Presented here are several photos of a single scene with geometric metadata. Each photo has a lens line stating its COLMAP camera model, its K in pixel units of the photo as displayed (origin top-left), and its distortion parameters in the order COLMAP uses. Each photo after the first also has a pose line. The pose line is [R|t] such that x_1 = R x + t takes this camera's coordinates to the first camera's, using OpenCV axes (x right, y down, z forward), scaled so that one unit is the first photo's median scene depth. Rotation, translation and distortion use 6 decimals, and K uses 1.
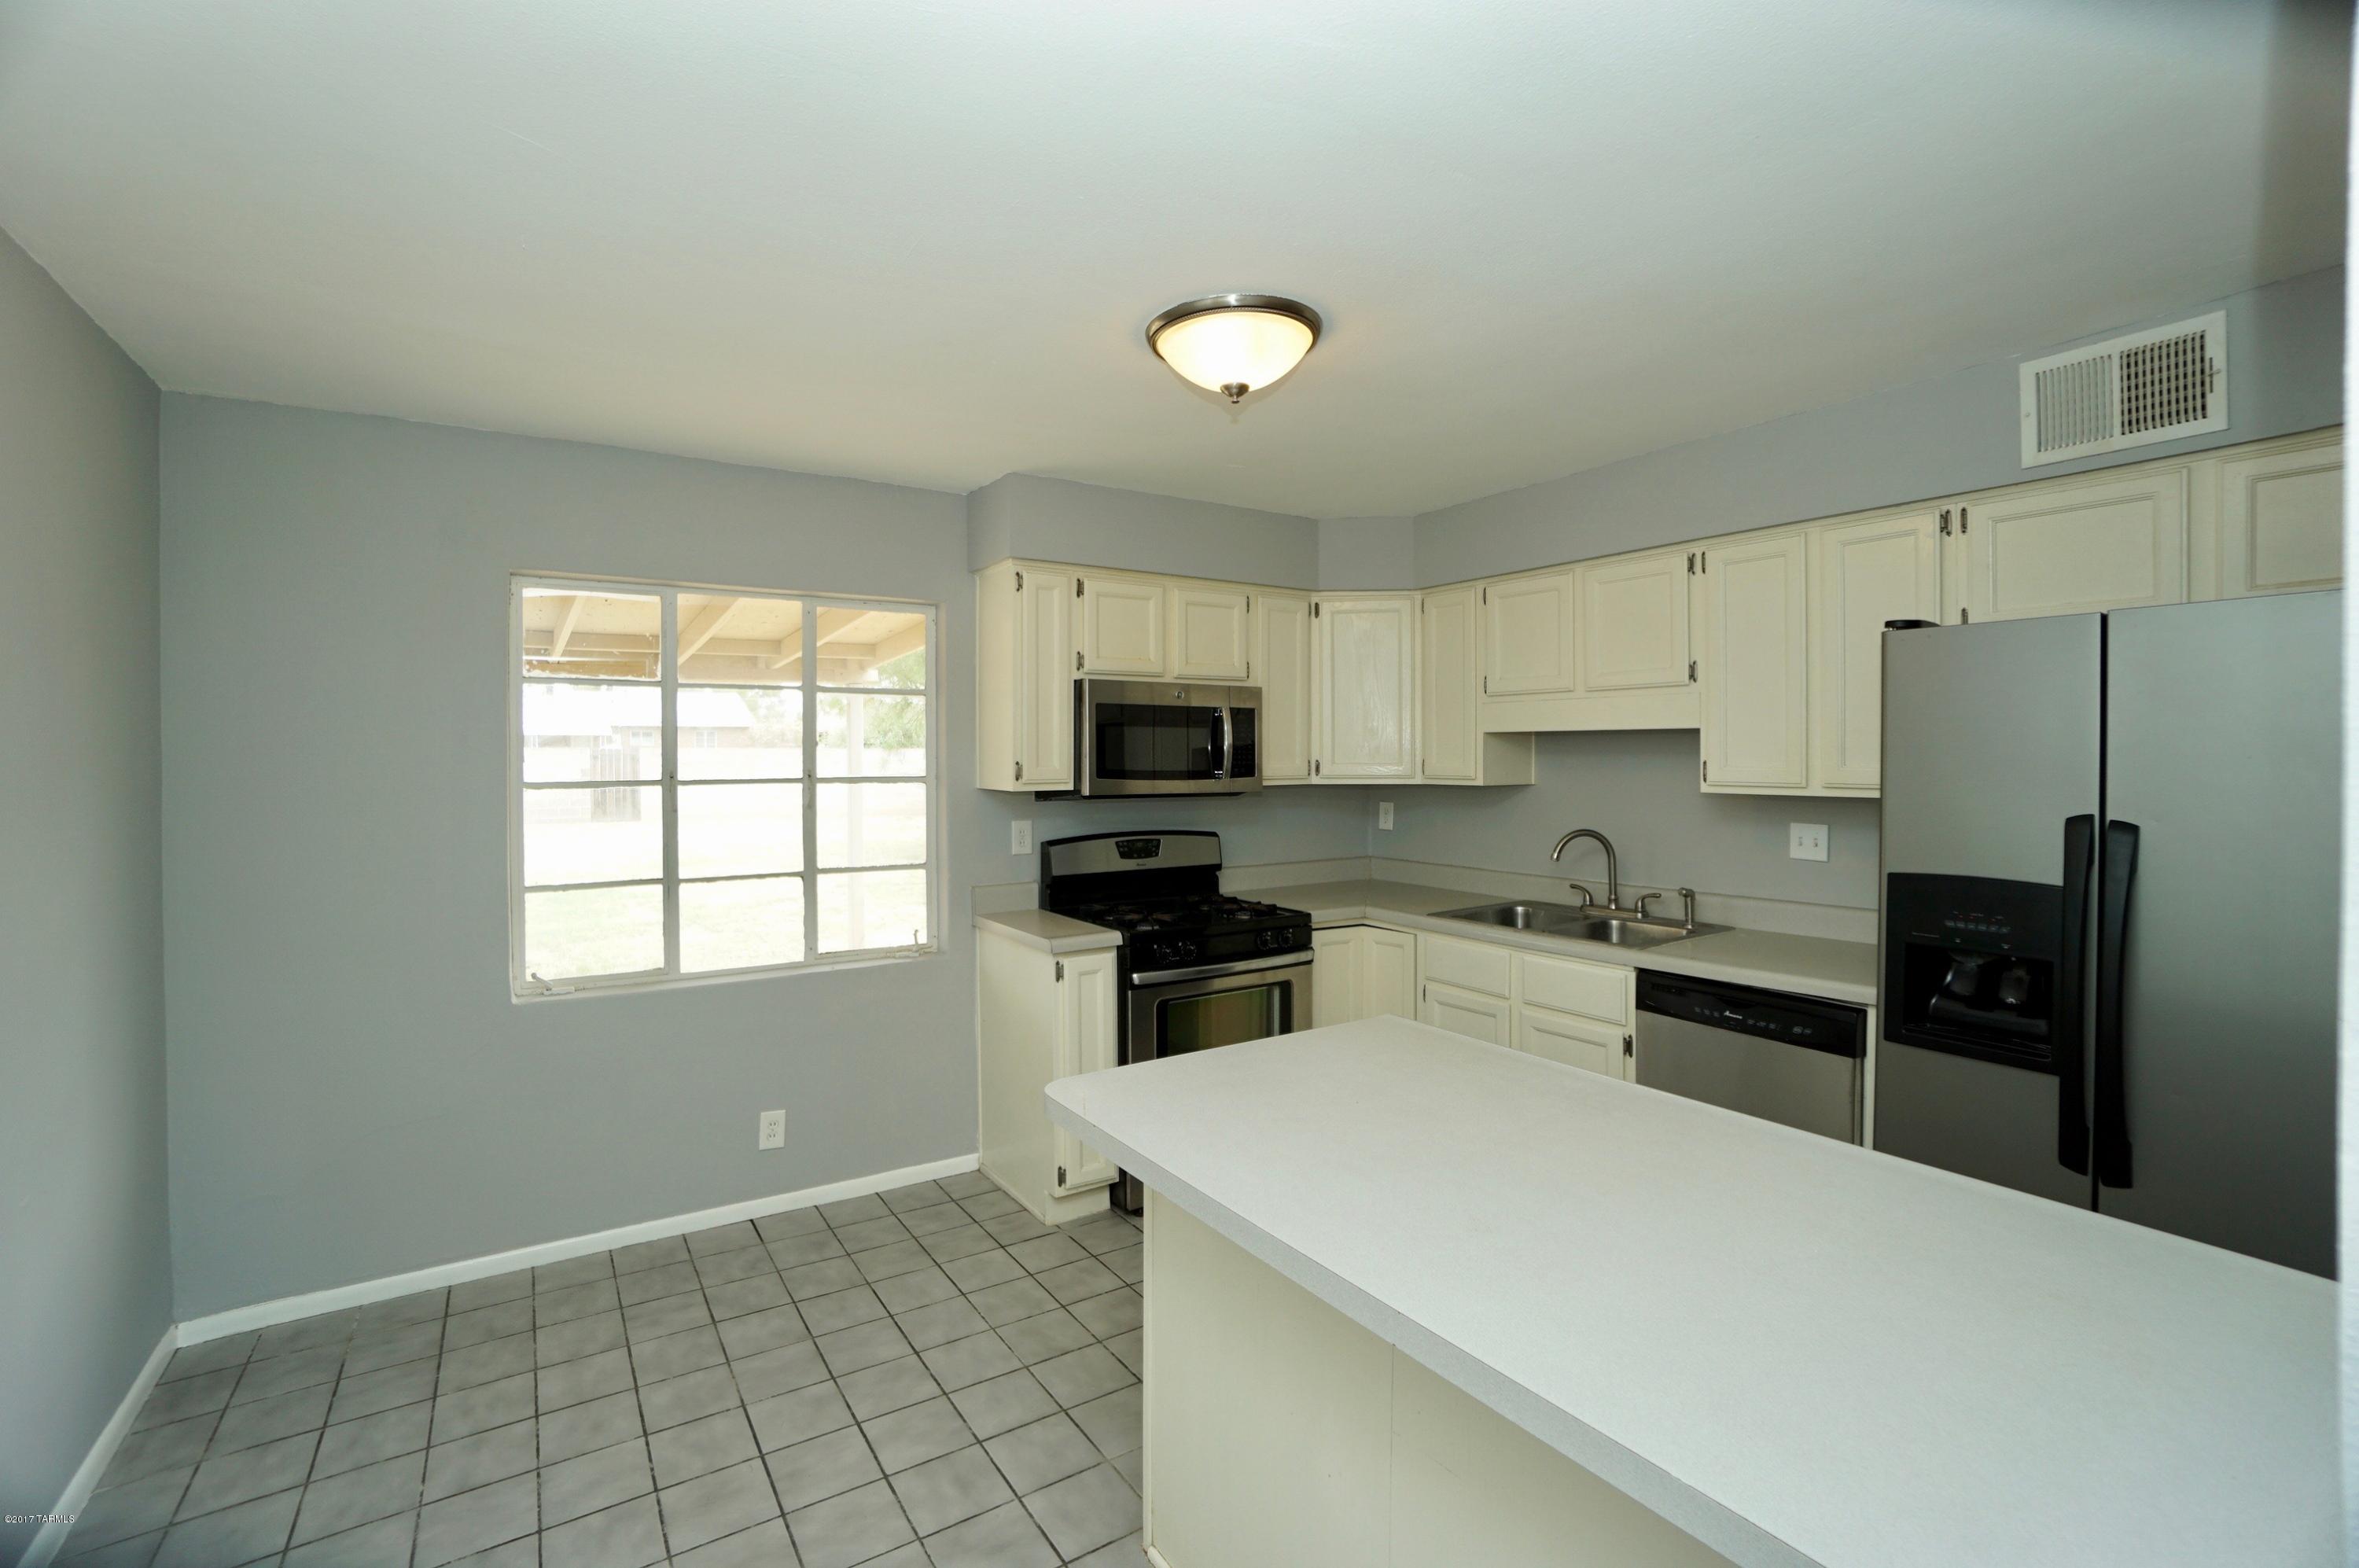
lens RADIAL K [[997.4, 0, 1179.5], [0, 997.4, 784.0], [0, 0, 1]] dist [0.000314, 0.000088]
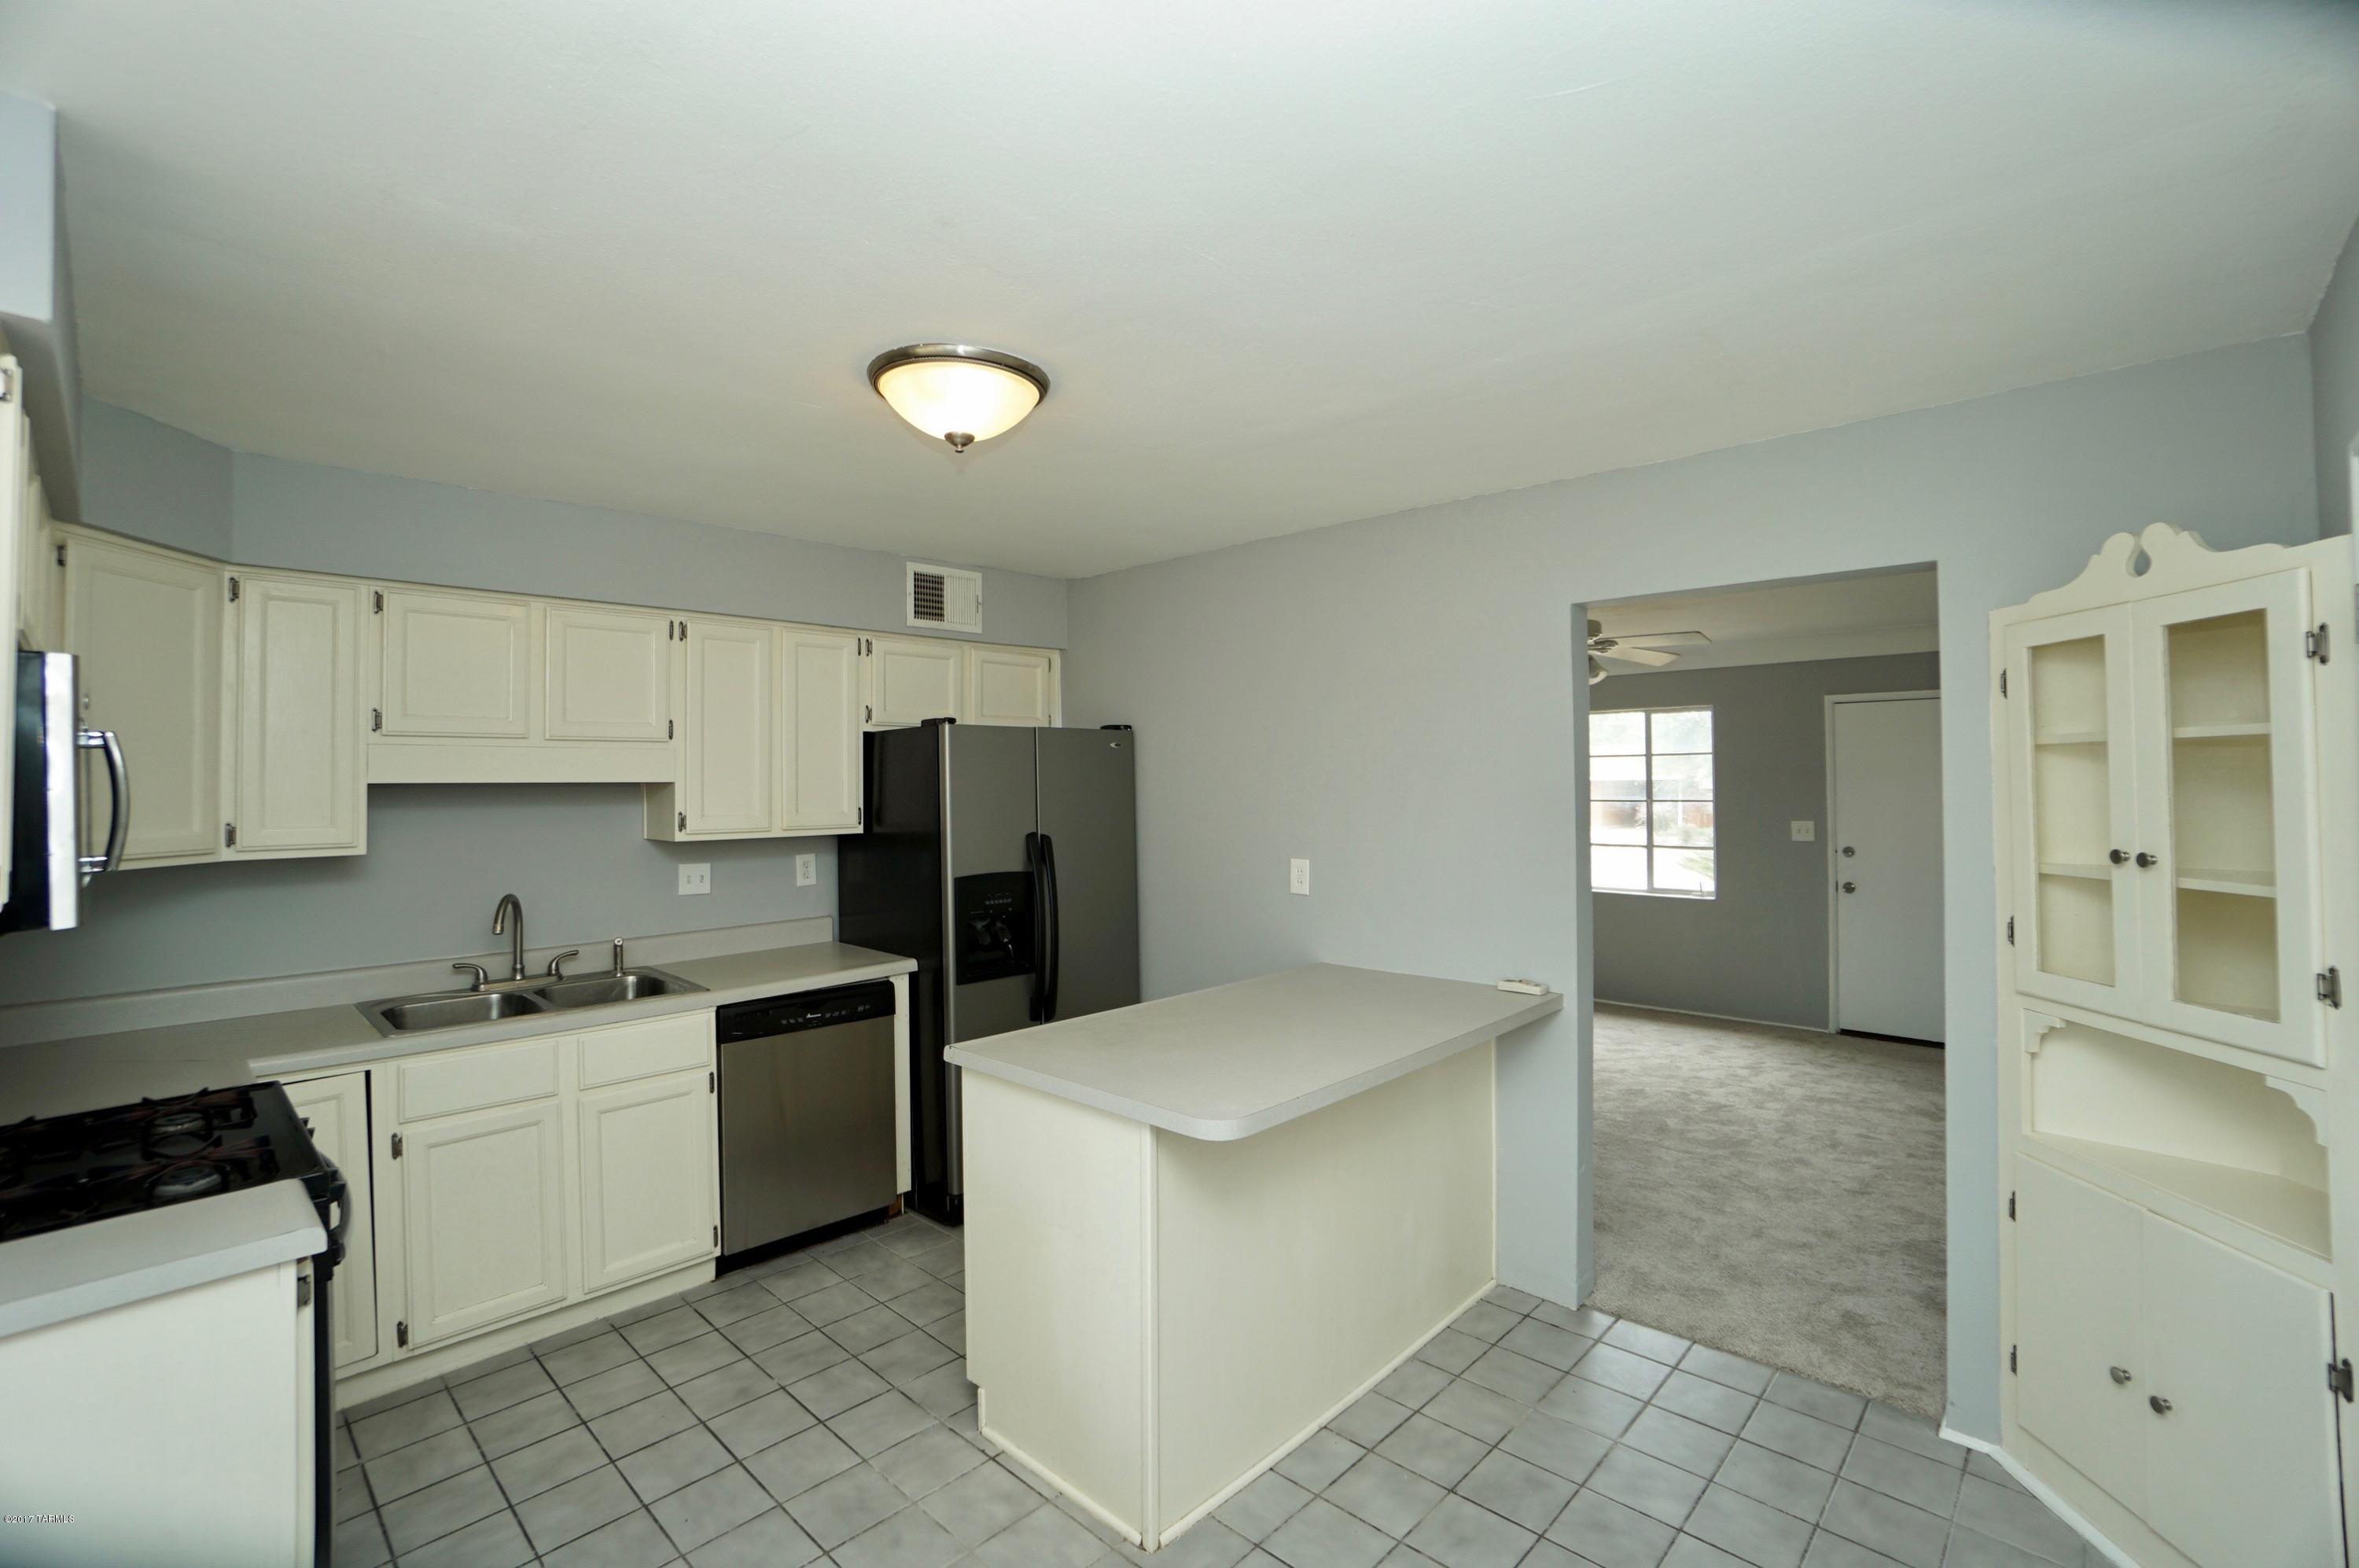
lens RADIAL K [[1045.8, 0, 1179.5], [0, 1045.8, 784.0], [0, 0, 1]] dist [-0.074950, -0.000075]
pose [[-0.215929, 0.002808, 0.976405, -0.699230], [0.039214, 0.999214, 0.005798, -0.039832], [-0.975621, 0.039541, -0.215870, 0.718752]]
